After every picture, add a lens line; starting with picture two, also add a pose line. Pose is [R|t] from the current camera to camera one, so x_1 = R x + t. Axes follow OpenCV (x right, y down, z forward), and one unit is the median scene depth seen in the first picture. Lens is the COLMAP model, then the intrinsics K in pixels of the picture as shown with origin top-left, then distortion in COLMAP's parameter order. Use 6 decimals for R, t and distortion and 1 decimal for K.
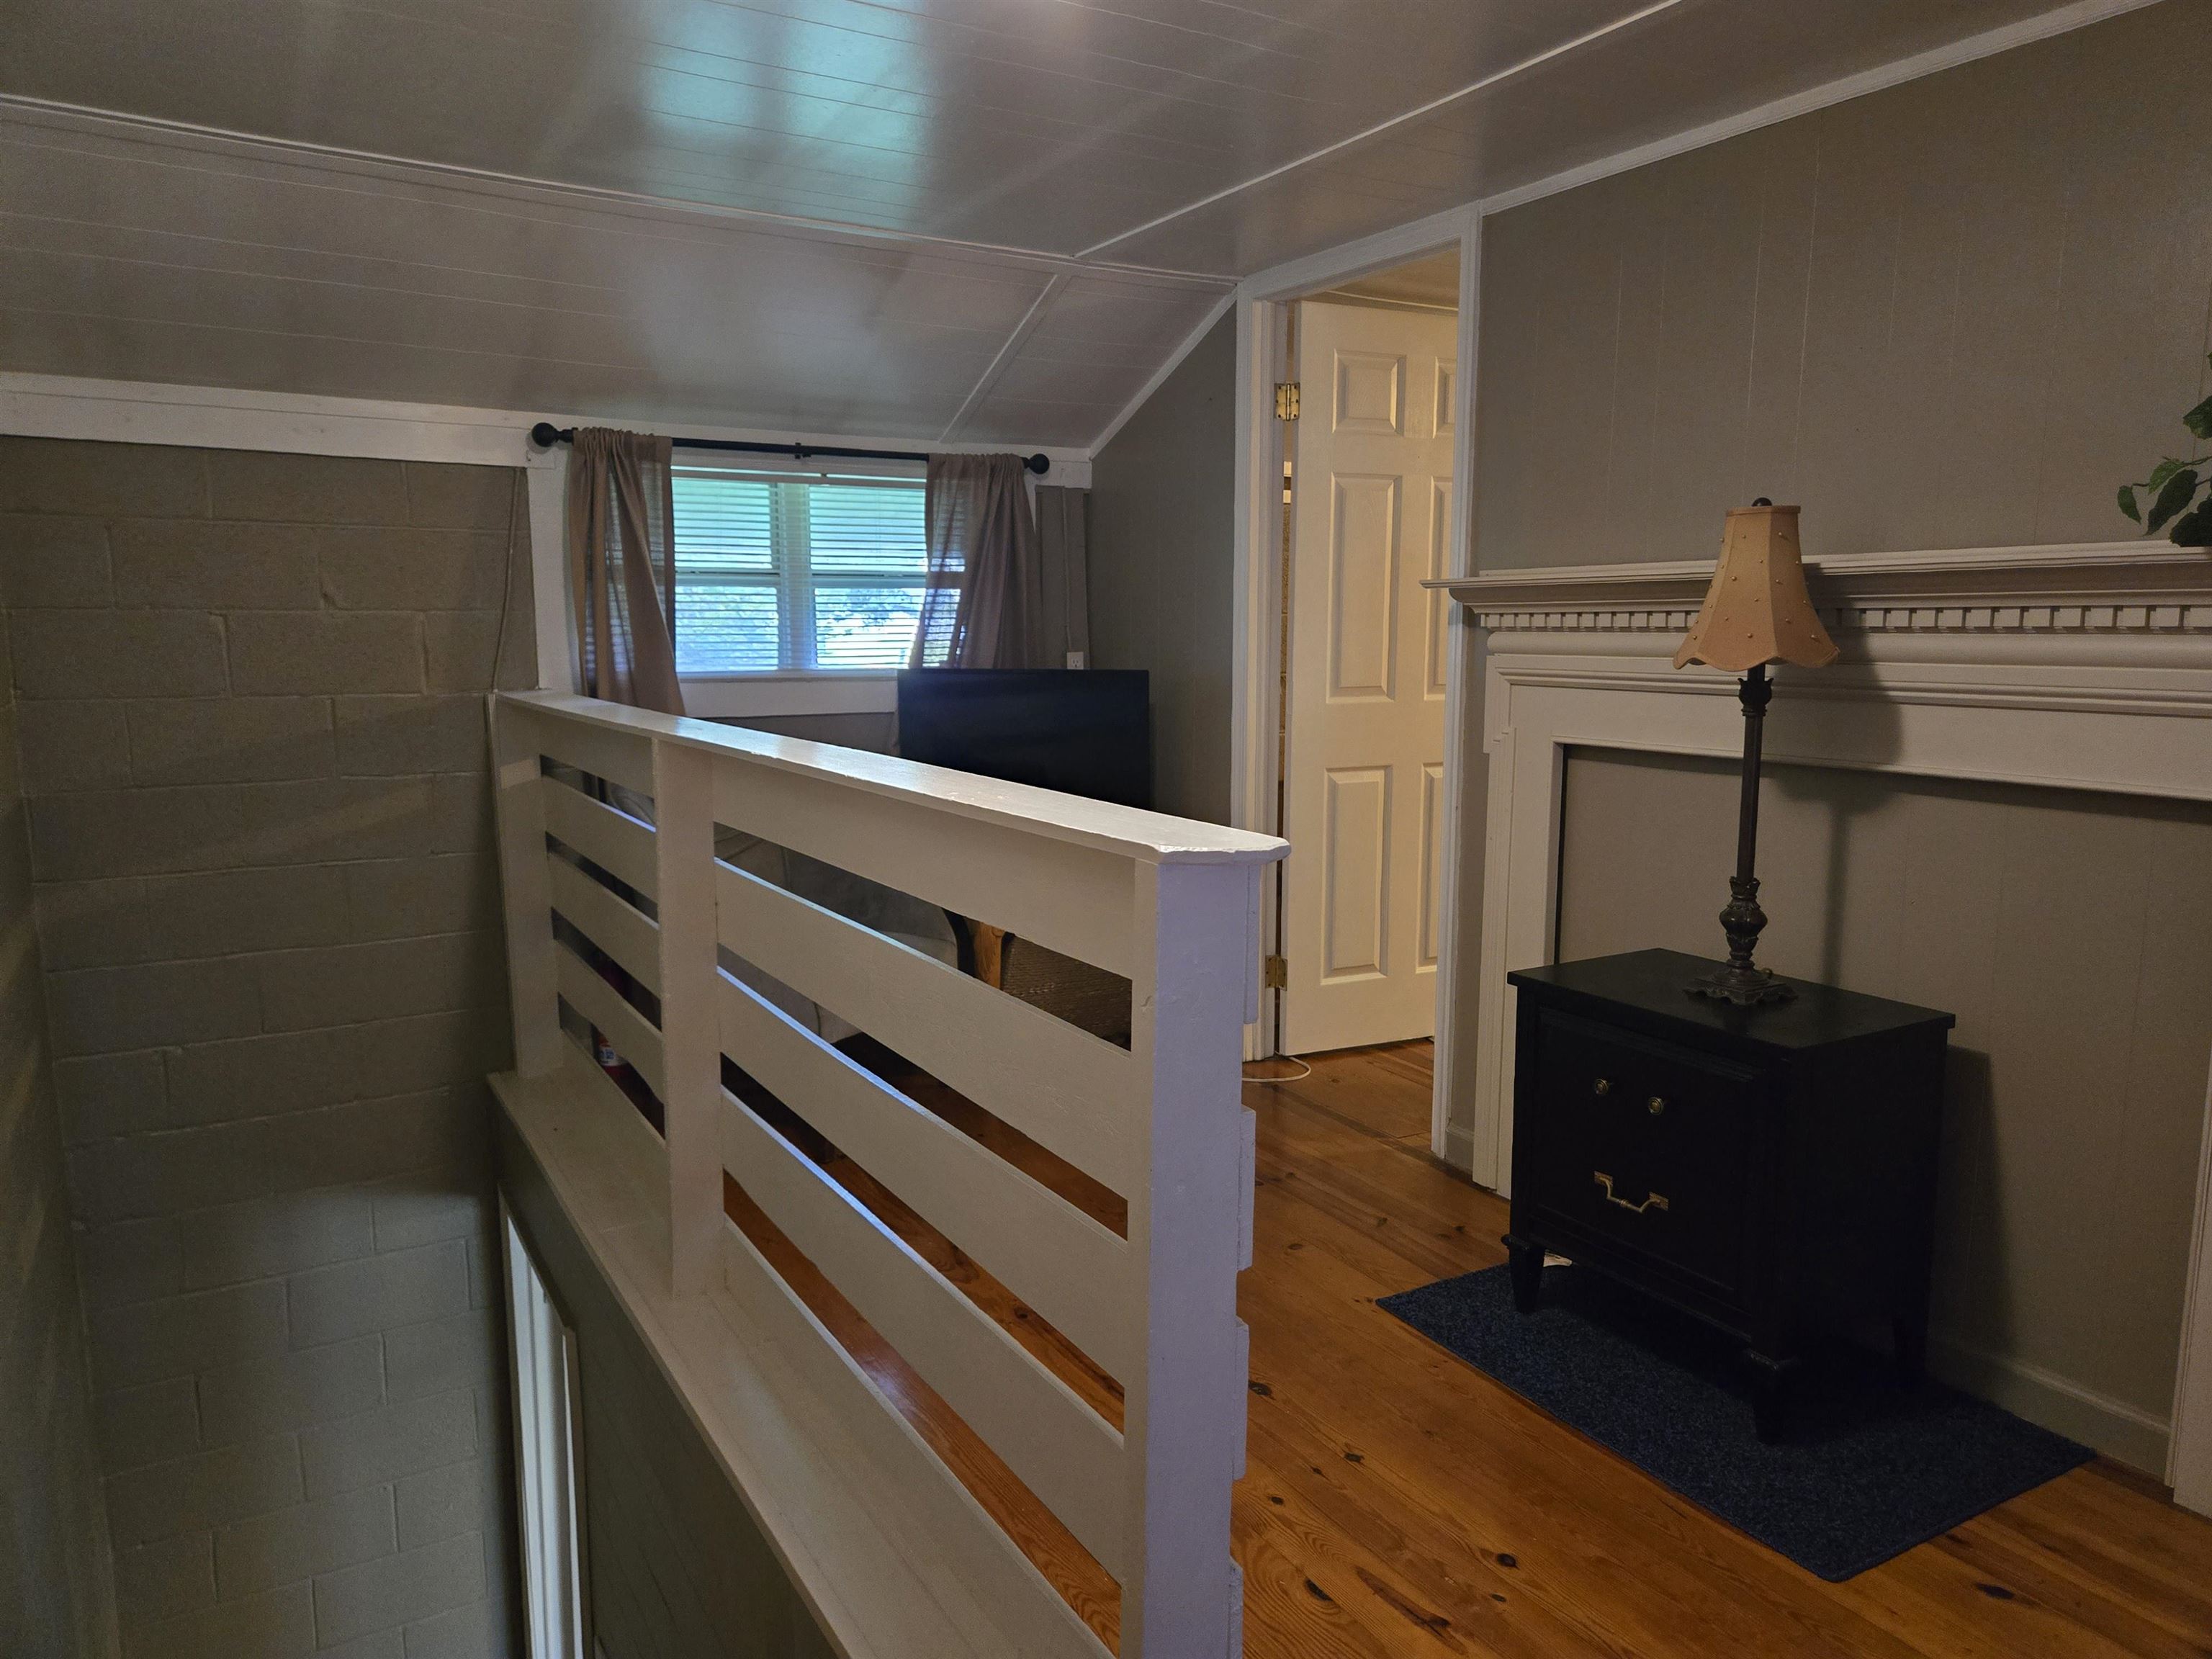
lens RADIAL K [[1474.2, 0, 1119.7], [0, 1474.2, 824.9], [0, 0, 1]] dist [0.070742, -0.065265]
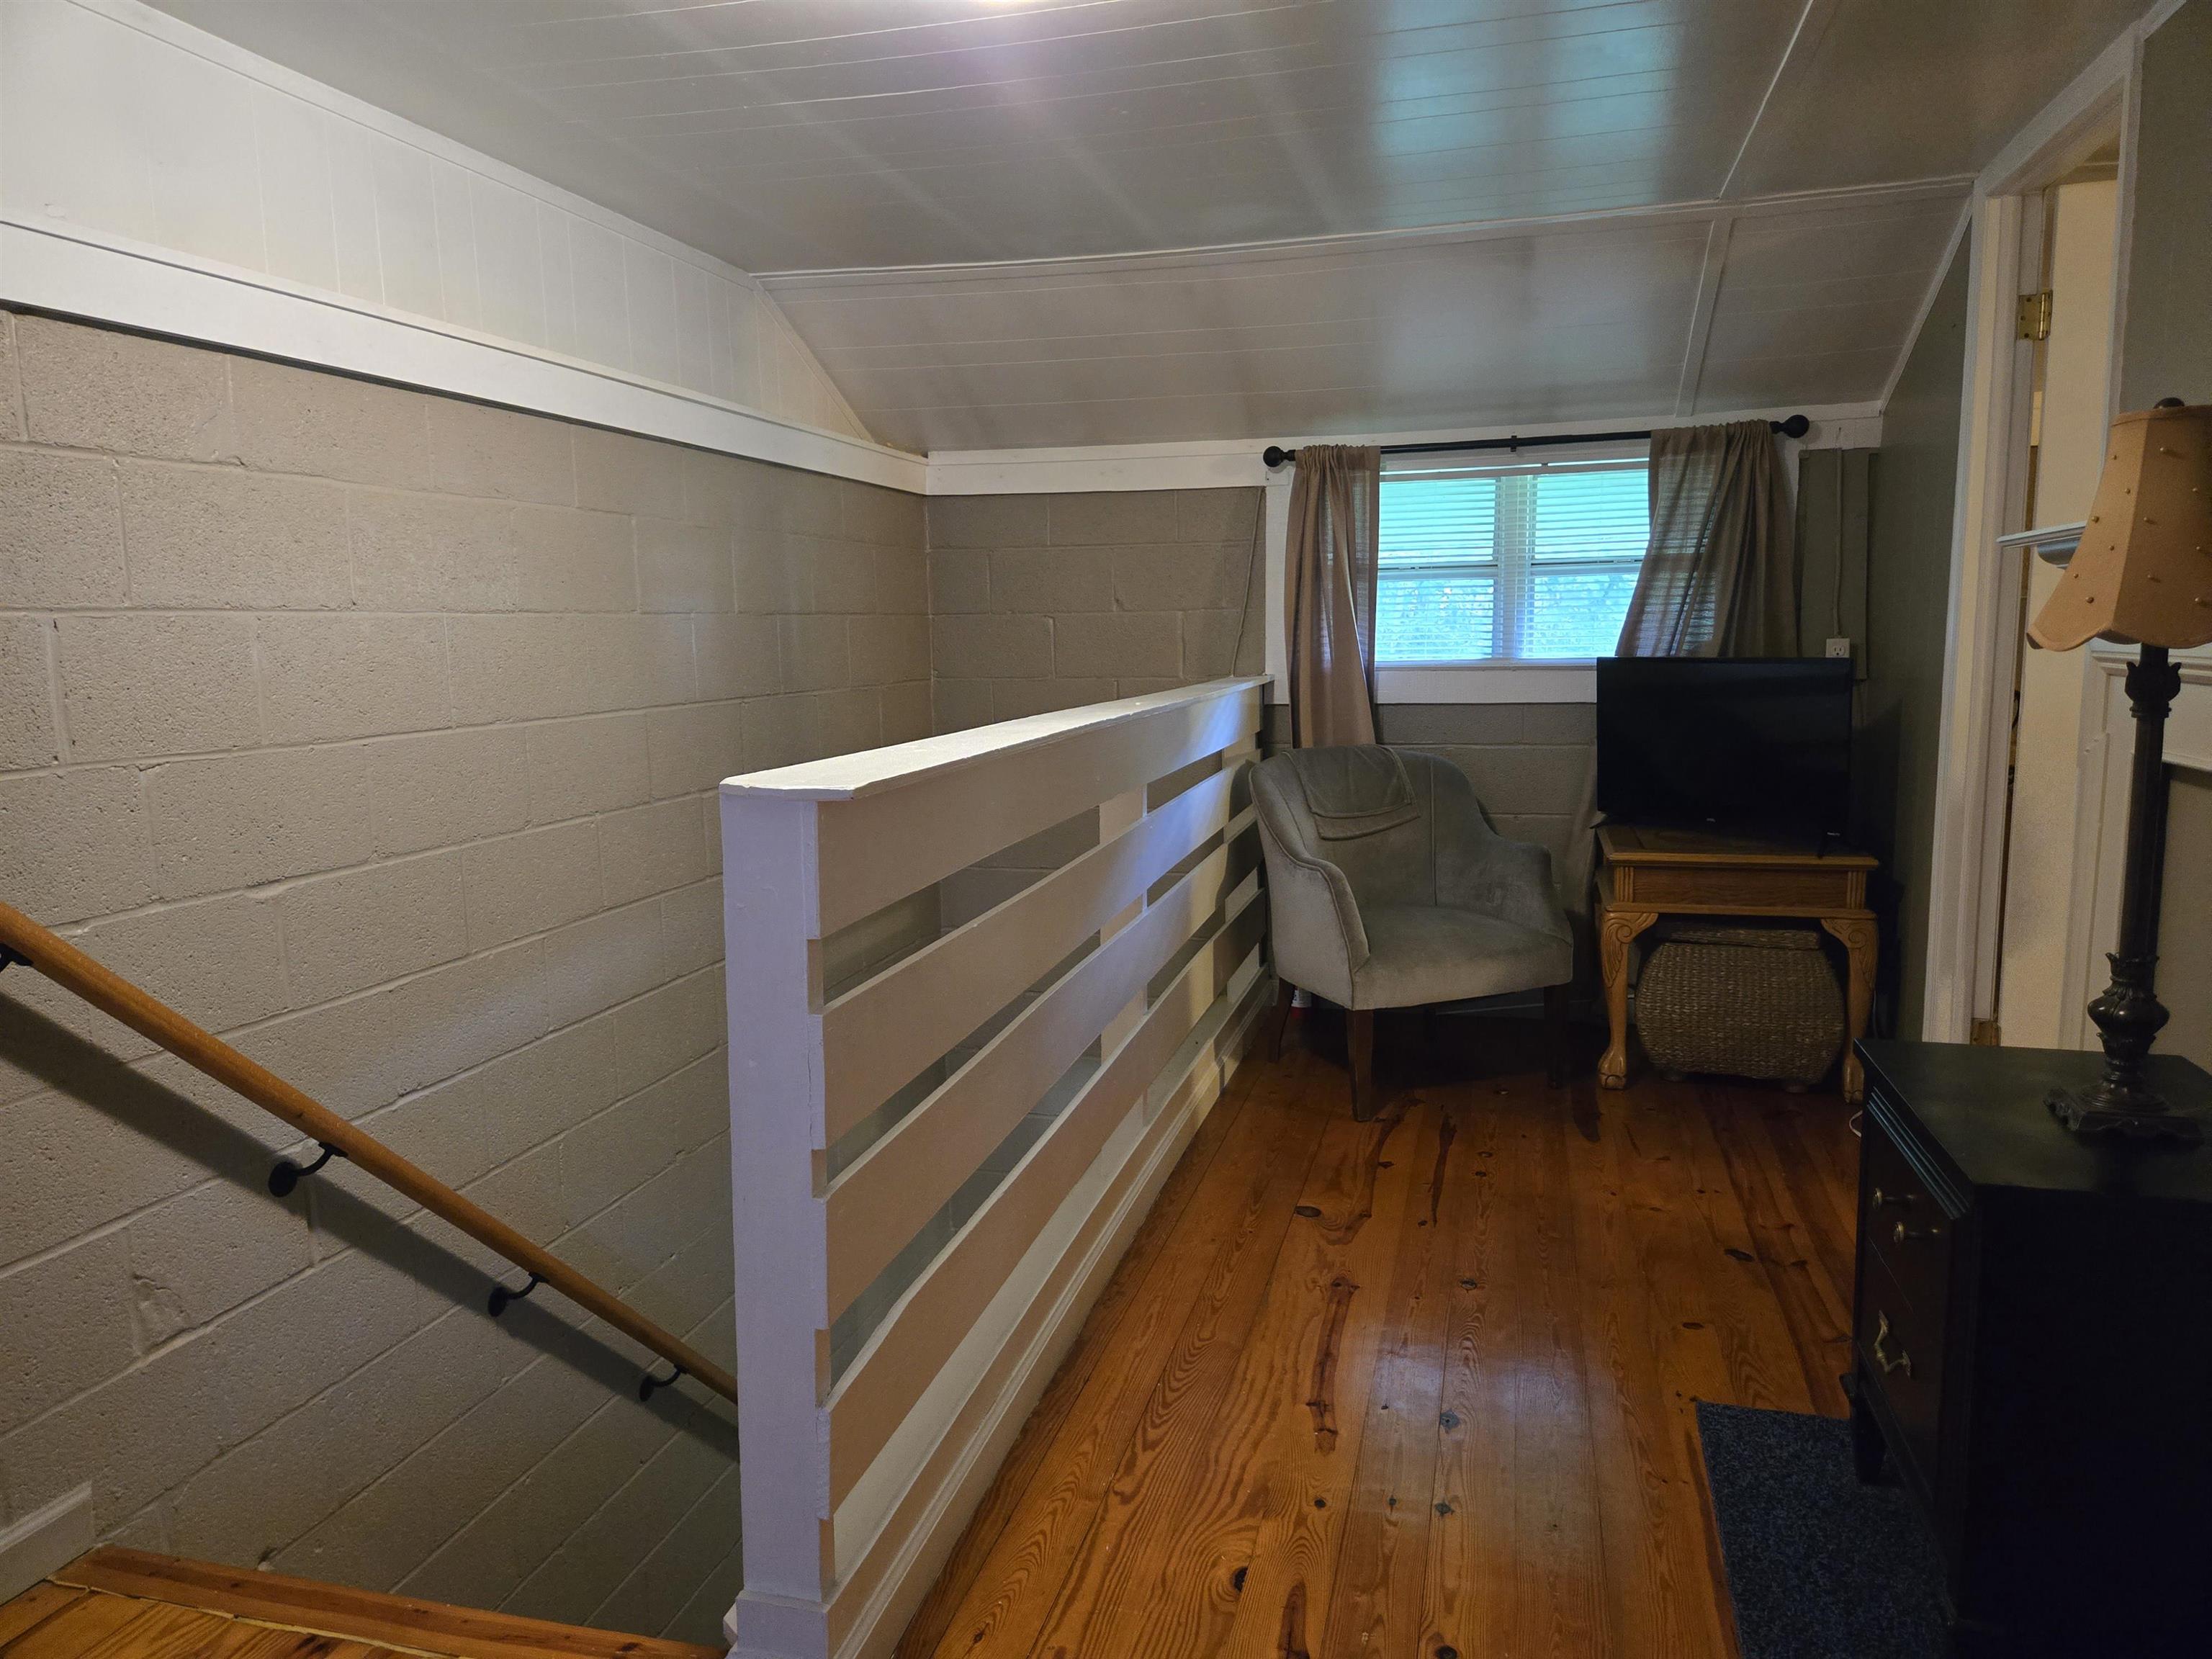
lens RADIAL K [[1451.1, 0, 1110.4], [0, 1451.1, 810.7], [0, 0, 1]] dist [0.067926, -0.076215]
pose [[0.699490, 0.077197, -0.710460, 0.330780], [-0.082404, 0.996230, 0.027116, -0.005291], [0.709875, 0.039578, 0.703214, 0.108758]]
